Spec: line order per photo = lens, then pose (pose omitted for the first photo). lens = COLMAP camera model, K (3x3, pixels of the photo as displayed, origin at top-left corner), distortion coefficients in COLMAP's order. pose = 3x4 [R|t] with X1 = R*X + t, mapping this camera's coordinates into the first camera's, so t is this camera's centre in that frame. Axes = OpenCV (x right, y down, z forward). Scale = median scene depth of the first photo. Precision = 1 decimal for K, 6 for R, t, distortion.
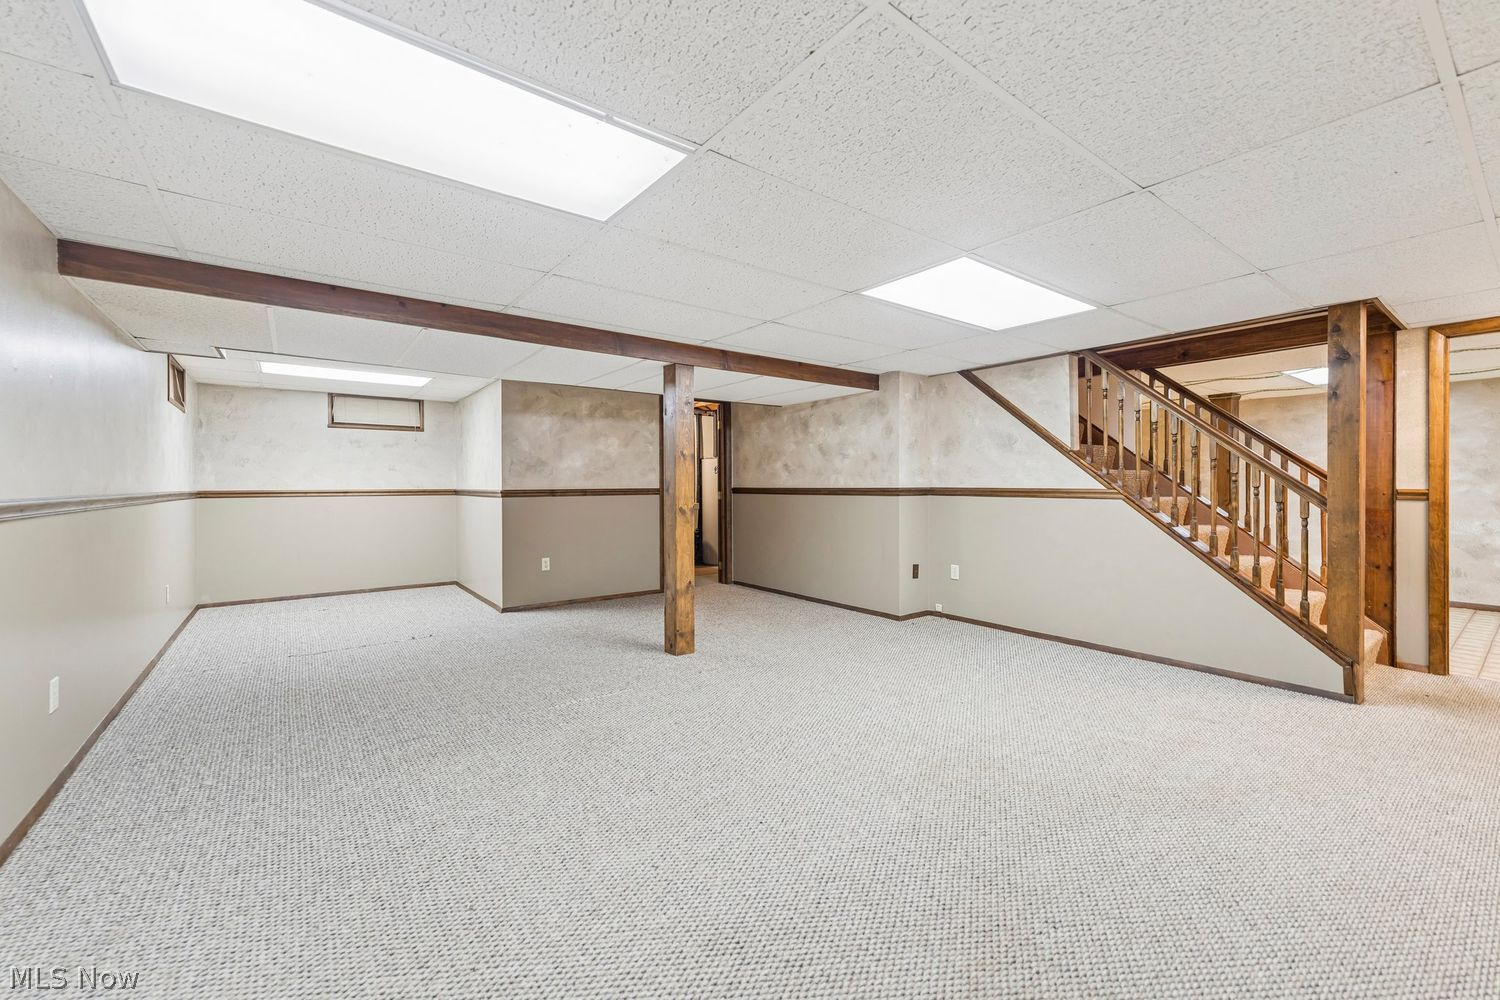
lens RADIAL K [[598.8, 0, 746.7], [0, 598.8, 489.0], [0, 0, 1]] dist [0.014257, 0.000129]
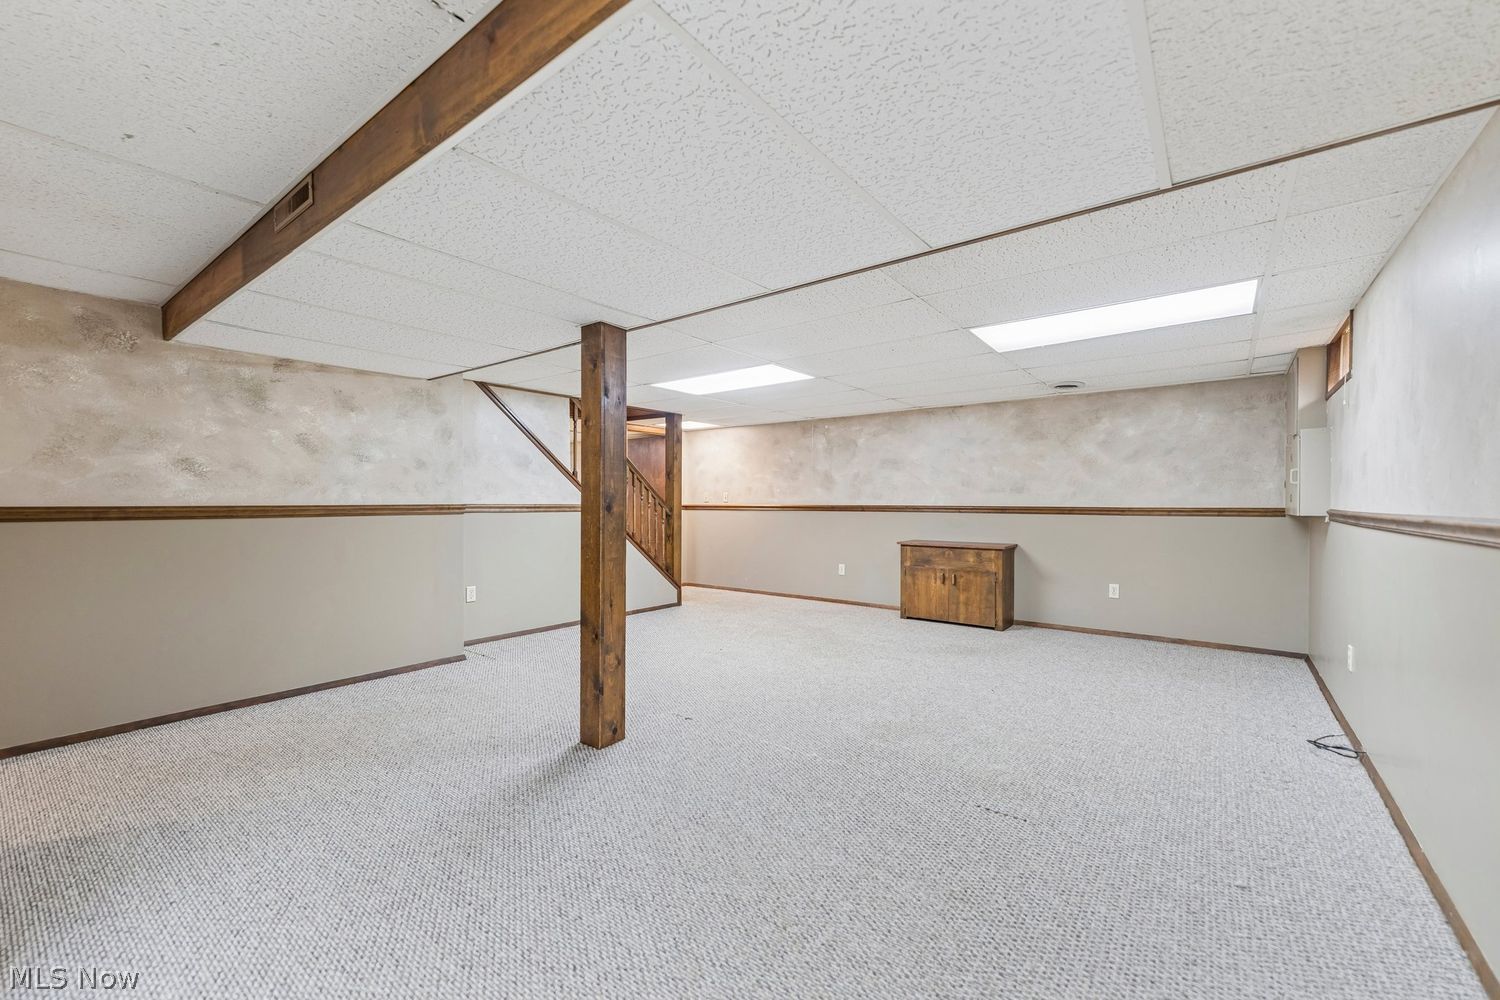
lens RADIAL K [[598.8, 0, 751.0], [0, 598.8, 502.3], [0, 0, 1]] dist [0.014257, 0.000129]
pose [[-0.258612, 0.000931, 0.965981, -0.592359], [0.007479, 0.999971, 0.001038, -0.002102], [-0.965952, 0.007493, -0.258611, 0.723276]]
